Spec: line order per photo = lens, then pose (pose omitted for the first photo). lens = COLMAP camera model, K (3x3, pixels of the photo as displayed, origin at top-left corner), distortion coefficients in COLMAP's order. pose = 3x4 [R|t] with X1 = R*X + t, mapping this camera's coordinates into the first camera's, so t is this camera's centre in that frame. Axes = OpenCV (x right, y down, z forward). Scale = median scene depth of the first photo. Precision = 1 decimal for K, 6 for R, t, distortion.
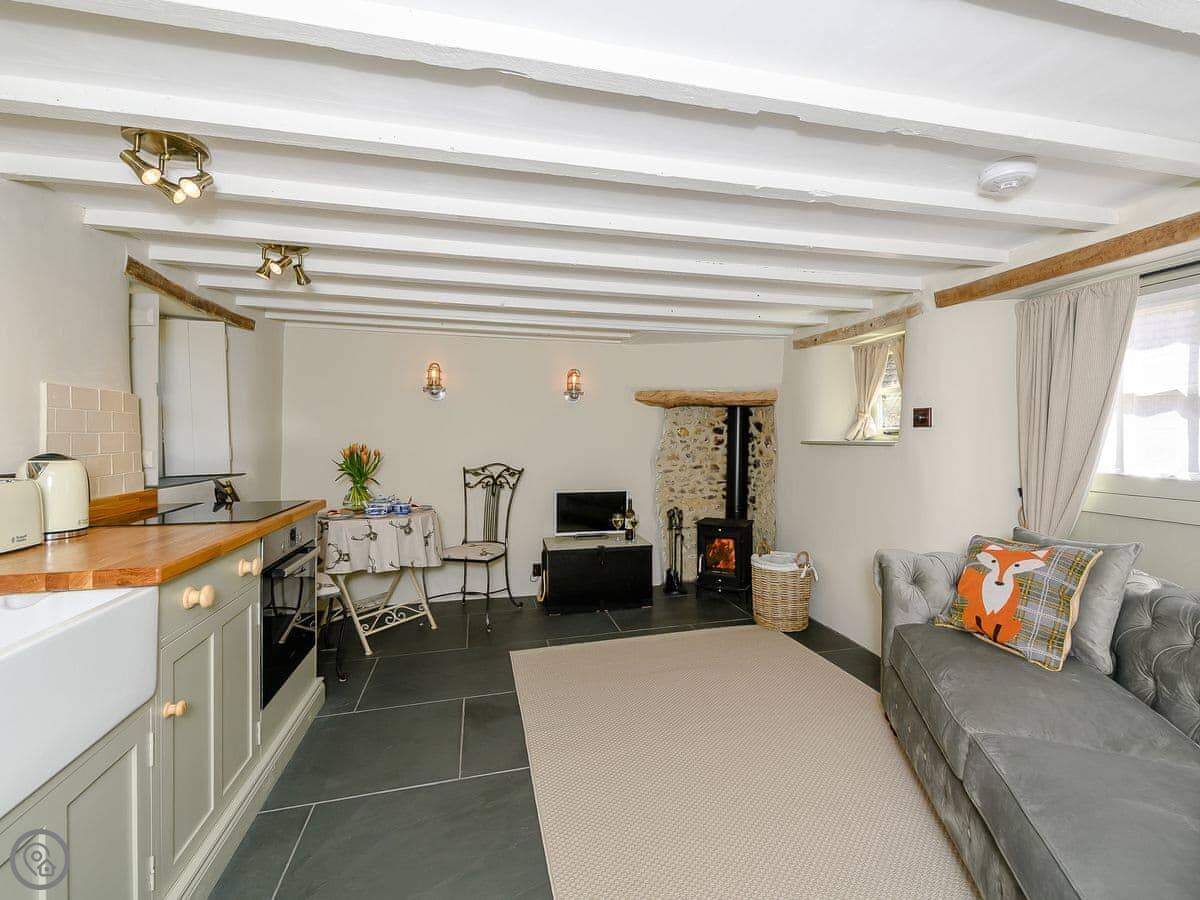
lens RADIAL K [[537.5, 0, 636.7], [0, 537.5, 433.1], [0, 0, 1]] dist [0.001745, -0.005439]
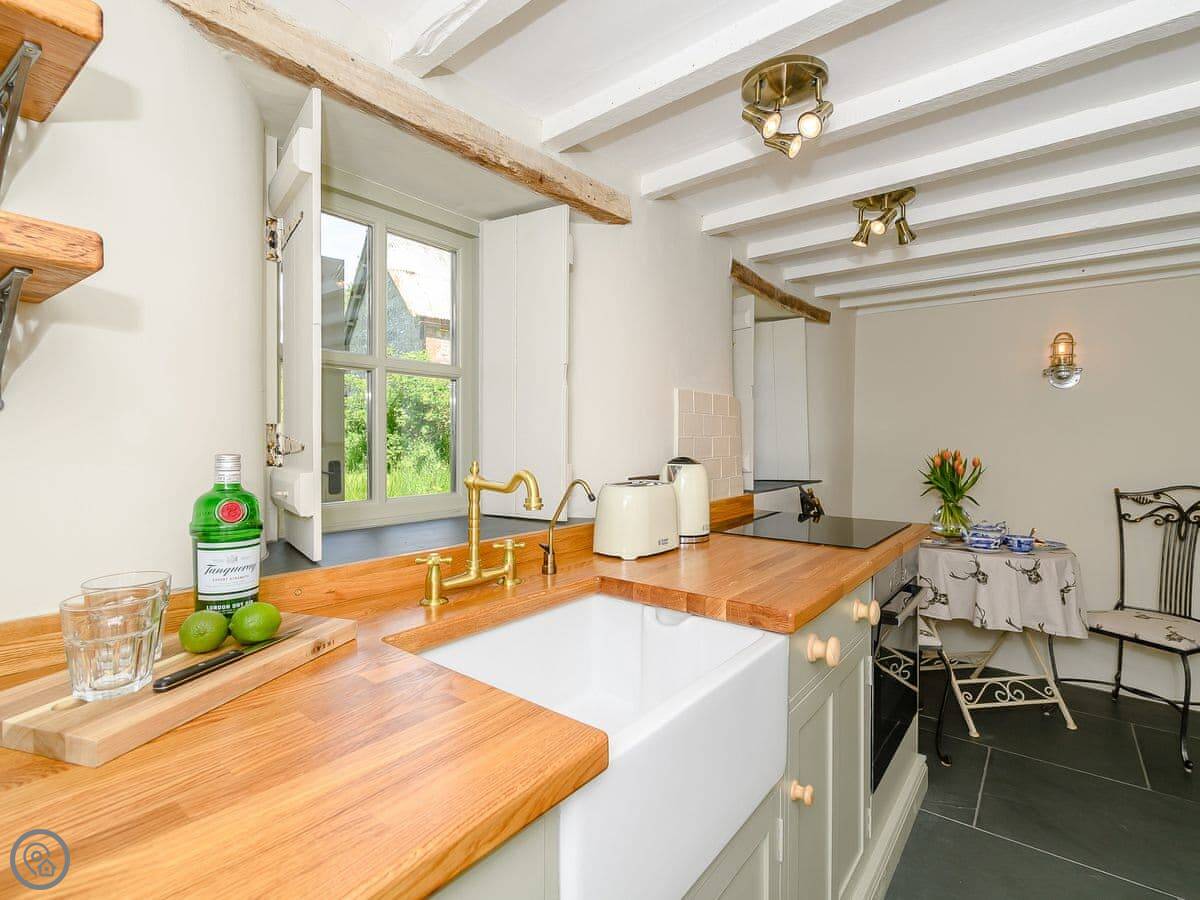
lens RADIAL K [[537.5, 0, 636.7], [0, 537.5, 433.1], [0, 0, 1]] dist [0.001745, -0.005439]
pose [[0.636096, -0.008332, -0.771565, -0.225725], [0.002886, 0.999960, -0.008419, 0.000652], [0.771604, 0.003129, 0.636095, 0.175442]]
